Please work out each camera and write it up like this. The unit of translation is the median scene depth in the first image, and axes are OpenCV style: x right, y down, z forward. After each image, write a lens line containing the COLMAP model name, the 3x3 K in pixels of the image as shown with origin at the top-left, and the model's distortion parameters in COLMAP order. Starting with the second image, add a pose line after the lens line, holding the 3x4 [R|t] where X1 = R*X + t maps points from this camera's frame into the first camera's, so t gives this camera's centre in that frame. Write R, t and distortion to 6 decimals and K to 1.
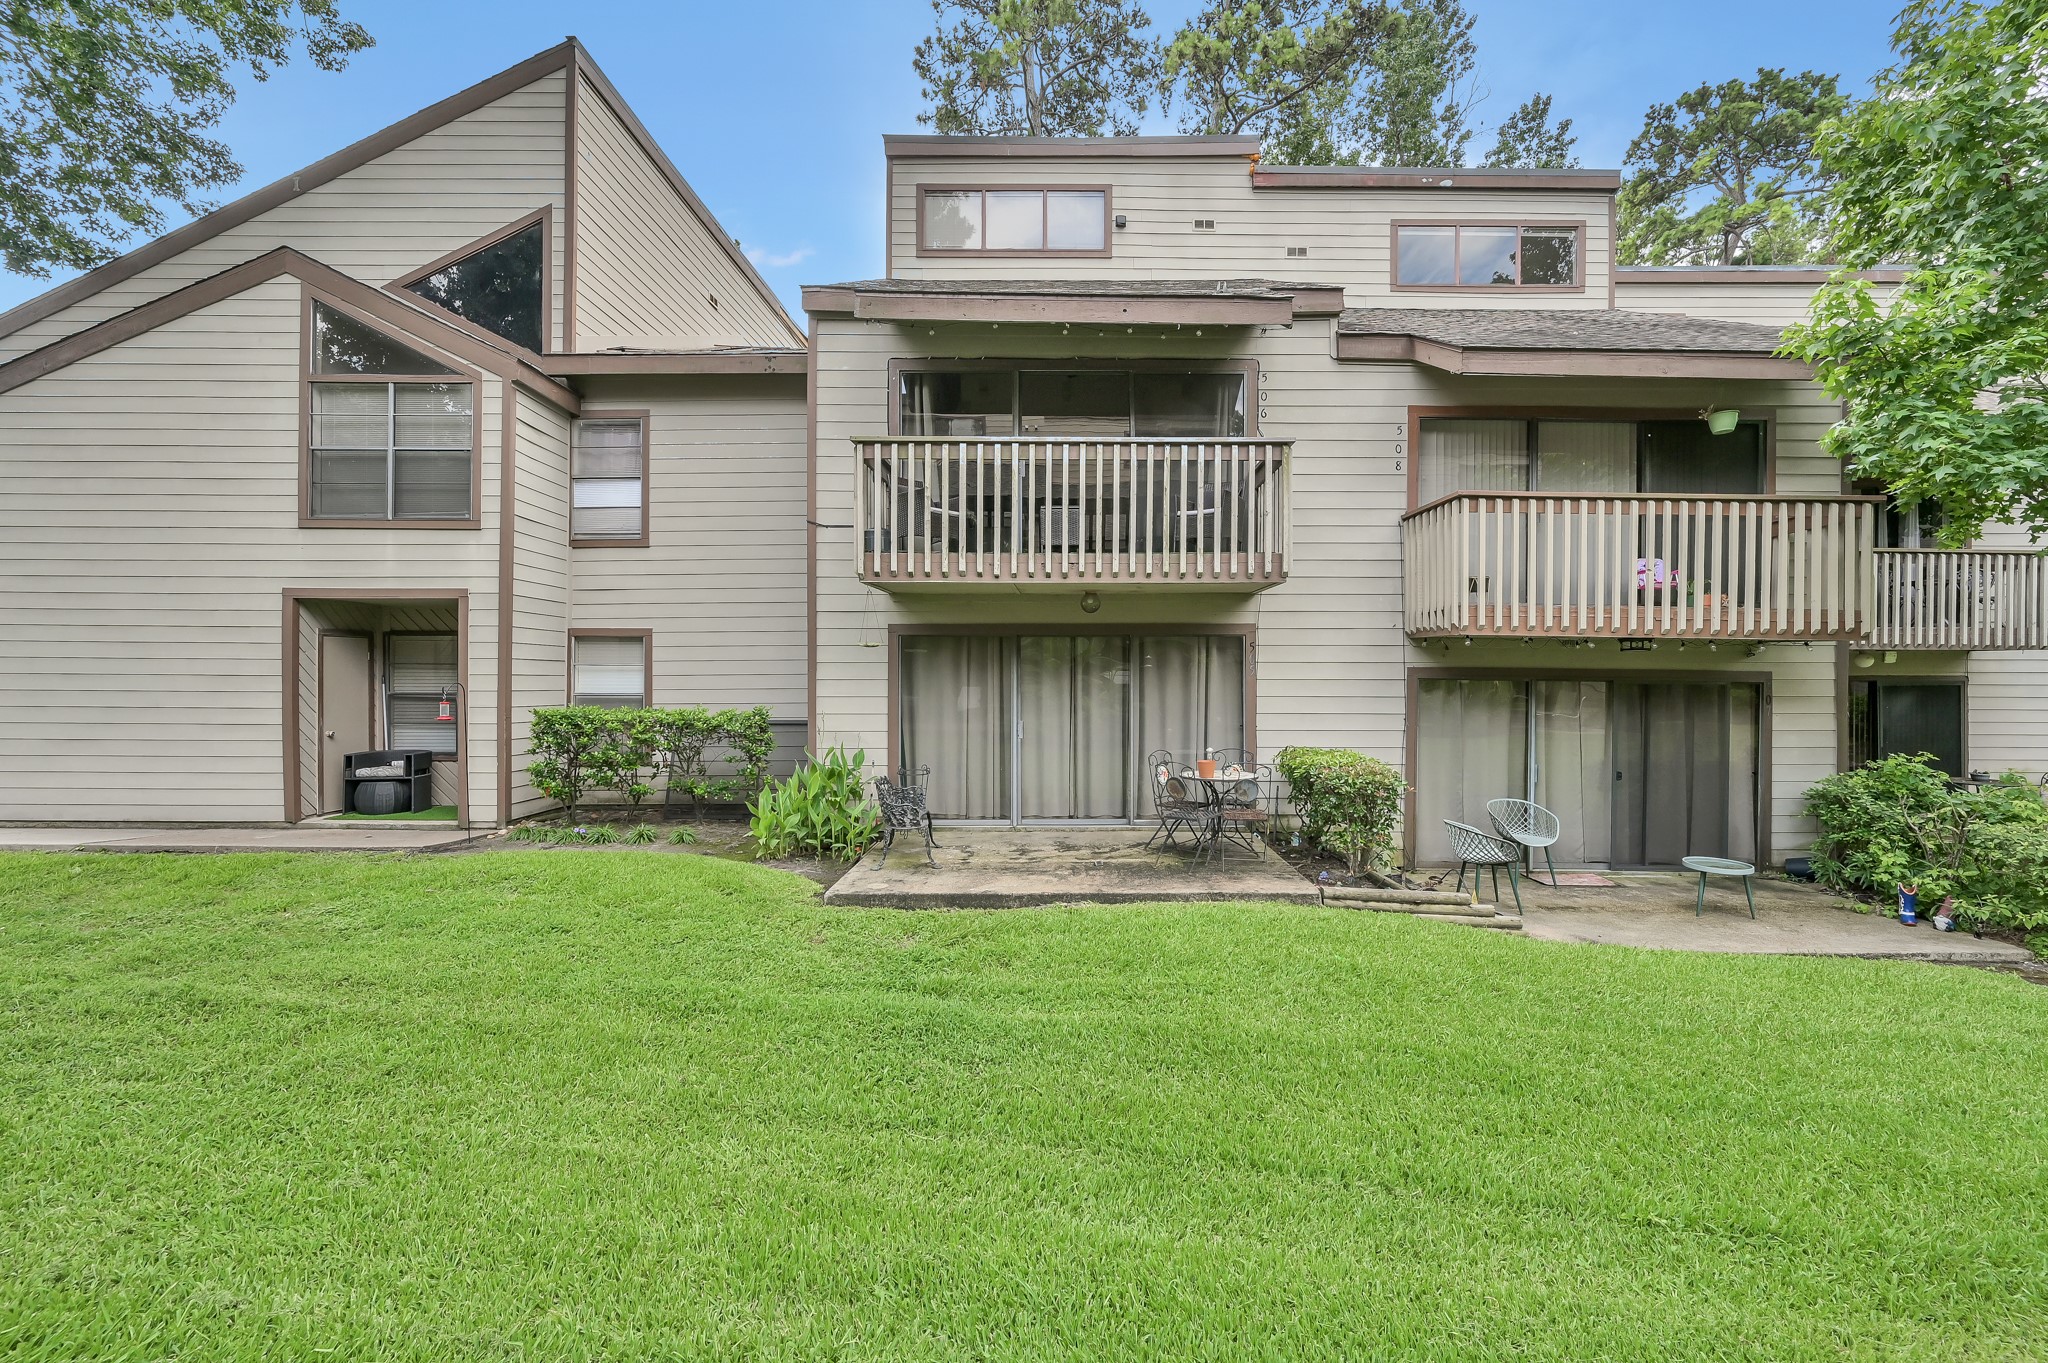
lens RADIAL K [[830.0, 0, 1030.0], [0, 830.0, 684.9], [0, 0, 1]] dist [-0.007594, -0.000169]
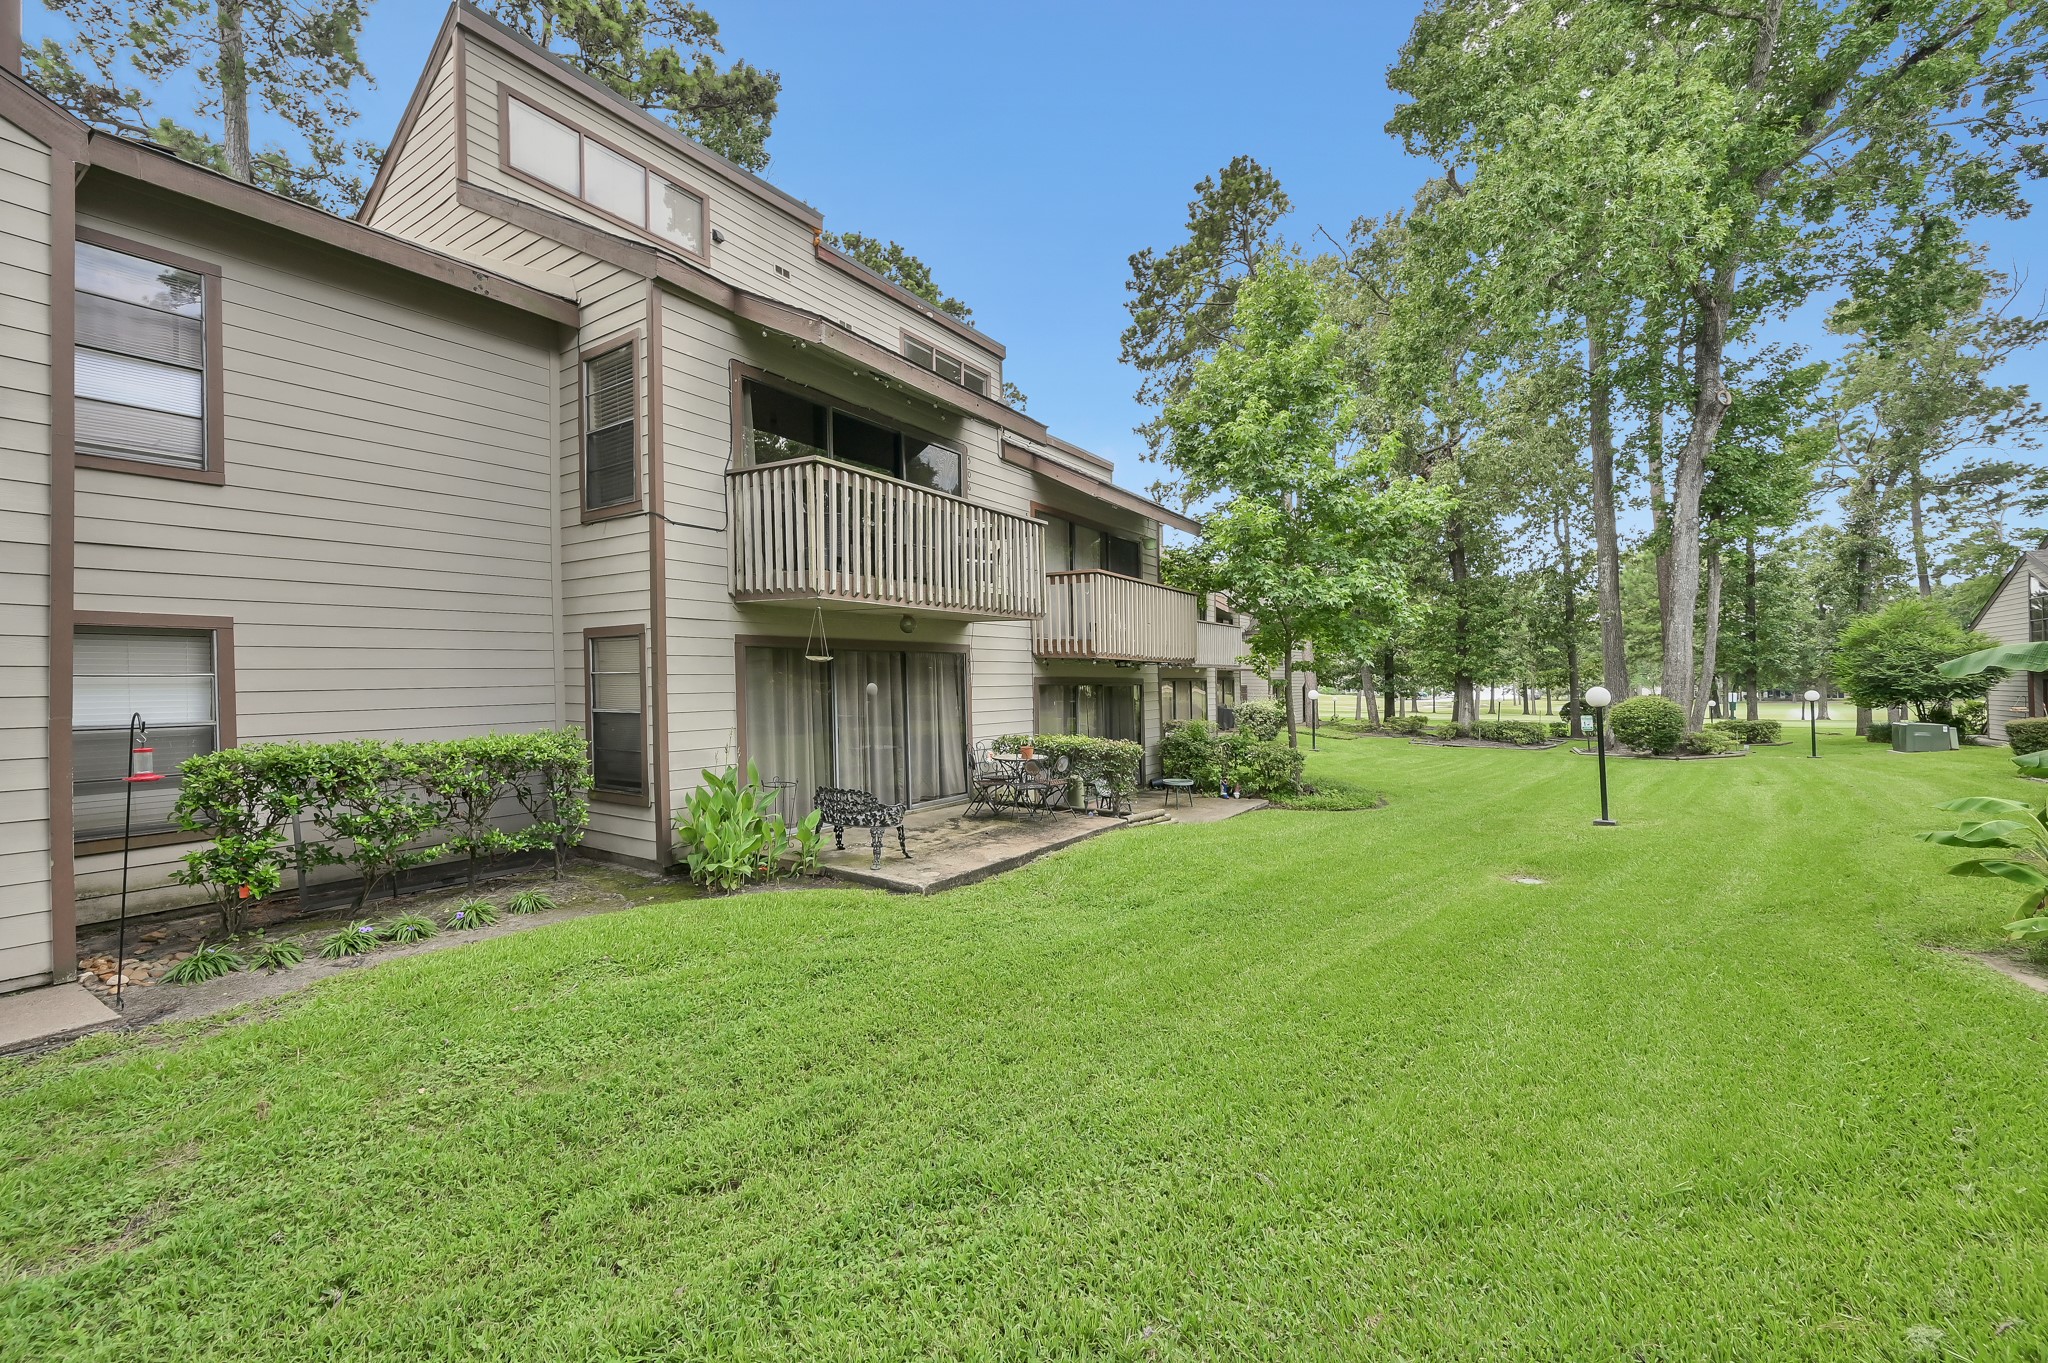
lens RADIAL K [[830.0, 0, 1032.3], [0, 830.0, 674.3], [0, 0, 1]] dist [-0.007594, -0.000169]
pose [[0.549361, -0.001442, 0.835584, -0.768592], [0.012076, 0.999908, -0.006214, -0.017152], [-0.835498, 0.013504, 0.549328, 0.185184]]
